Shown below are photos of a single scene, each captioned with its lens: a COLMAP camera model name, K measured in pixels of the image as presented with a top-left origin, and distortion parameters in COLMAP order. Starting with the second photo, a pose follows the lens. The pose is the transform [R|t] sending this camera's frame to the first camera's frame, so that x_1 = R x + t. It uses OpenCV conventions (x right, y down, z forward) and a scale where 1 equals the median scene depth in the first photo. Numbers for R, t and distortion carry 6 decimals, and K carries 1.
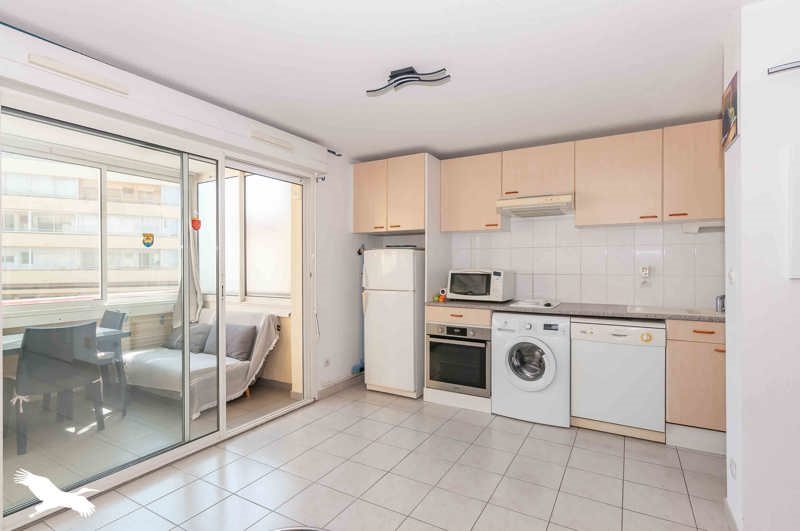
lens RADIAL K [[385.6, 0, 394.2], [0, 385.6, 262.8], [0, 0, 1]] dist [-0.010599, -0.000120]
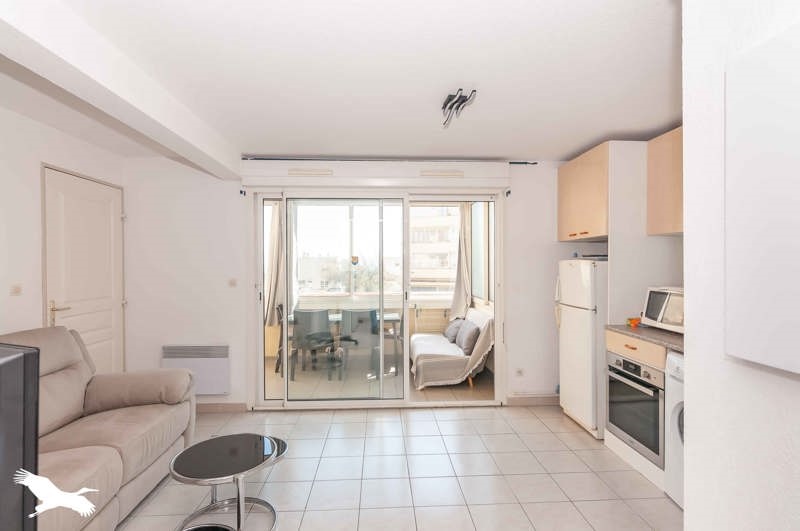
lens RADIAL K [[385.6, 0, 396.2], [0, 385.6, 266.5], [0, 0, 1]] dist [-0.010599, -0.000120]
pose [[0.557388, 0.003625, -0.830244, 0.502547], [0.006419, 0.999942, 0.008675, -0.031364], [0.830227, -0.010165, 0.557332, 0.177633]]
